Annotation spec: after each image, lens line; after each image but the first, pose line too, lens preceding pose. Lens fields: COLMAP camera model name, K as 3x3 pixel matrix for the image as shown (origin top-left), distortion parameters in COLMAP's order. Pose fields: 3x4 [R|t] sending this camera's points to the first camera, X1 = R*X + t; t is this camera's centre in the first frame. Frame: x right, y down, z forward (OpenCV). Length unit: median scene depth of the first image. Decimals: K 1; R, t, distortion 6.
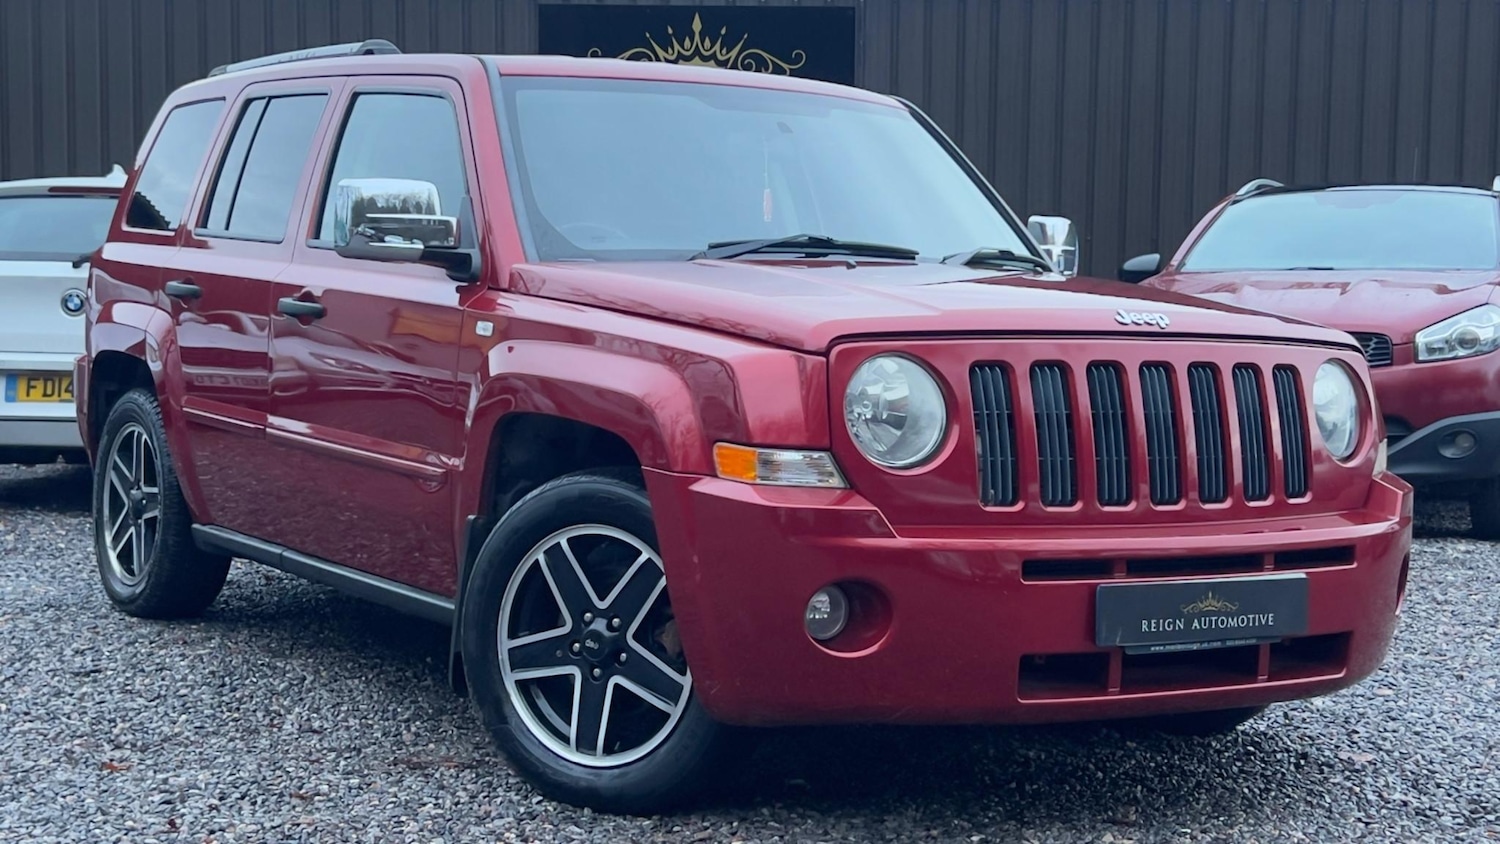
lens RADIAL K [[2078.0, 0, 750.0], [0, 2078.0, 422.0], [0, 0, 1]] dist [0.155504, -0.407706]
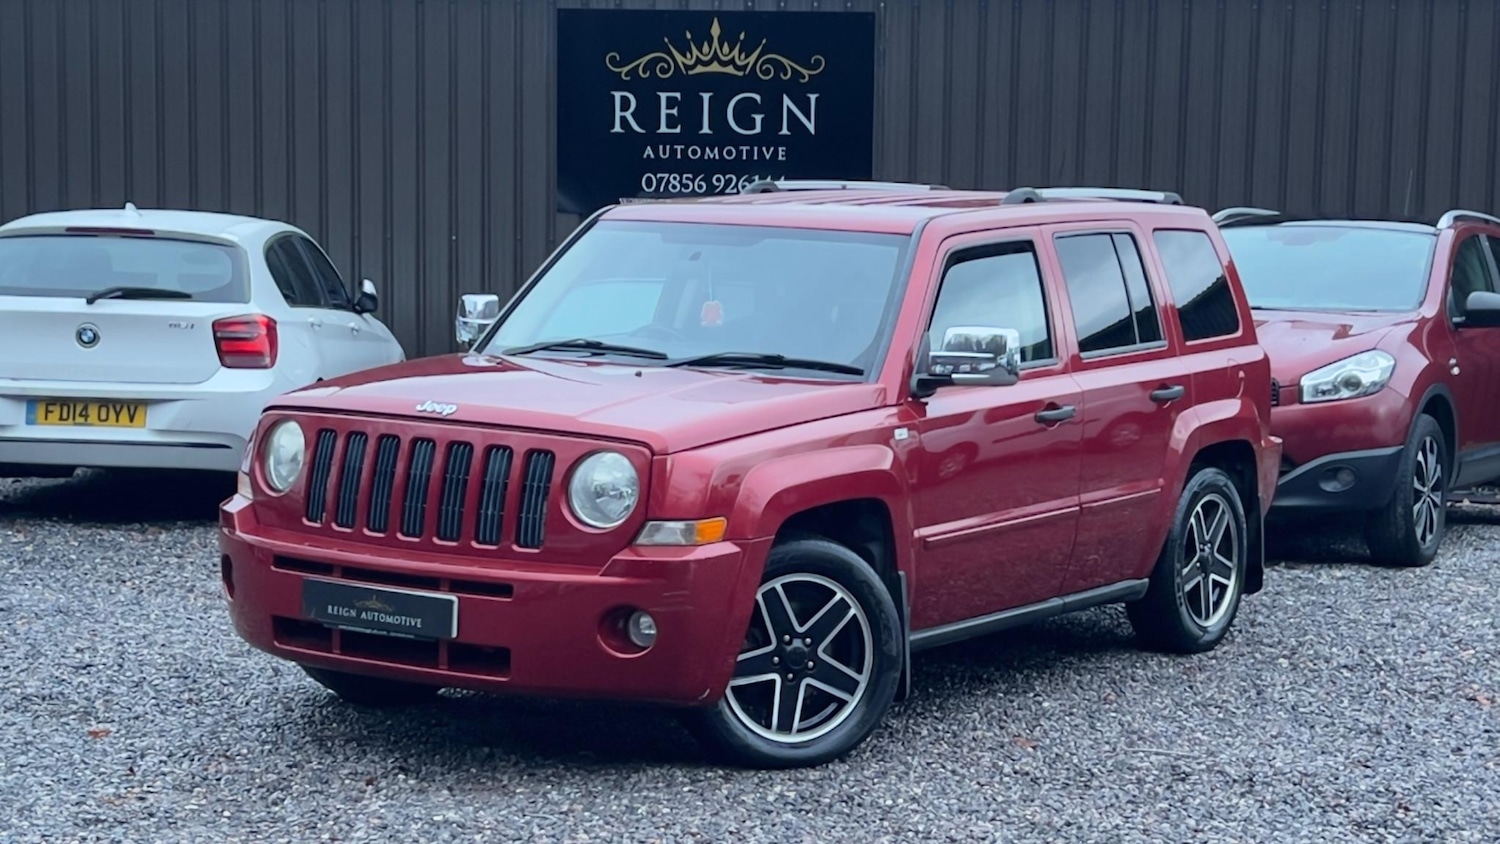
lens RADIAL K [[2426.7, 0, 762.4], [0, 2426.7, 425.3], [0, 0, 1]] dist [0.149411, -0.264046]
pose [[0.998615, 0.011037, -0.051445, 0.171706], [-0.010367, 0.999858, 0.013267, -0.051498], [0.051584, -0.012716, 0.998588, -0.465569]]
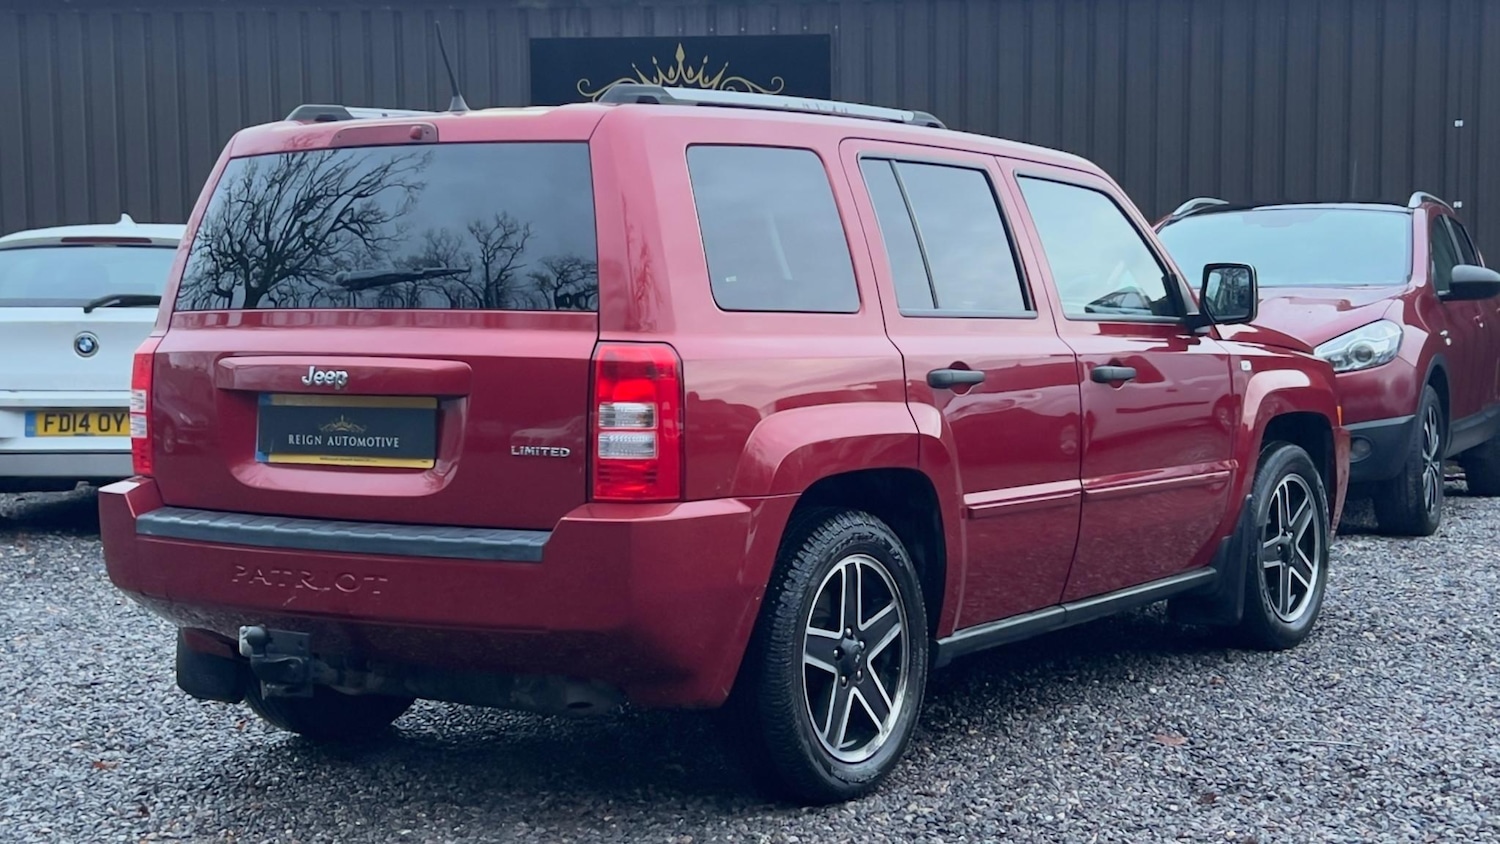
lens RADIAL K [[2078.0, 0, 750.0], [0, 2078.0, 422.0], [0, 0, 1]] dist [0.155504, -0.407706]
pose [[0.999646, -0.020028, -0.017520, 0.071897], [0.020075, 0.999795, 0.002513, -0.021042], [0.017466, -0.002864, 0.999843, -0.149684]]
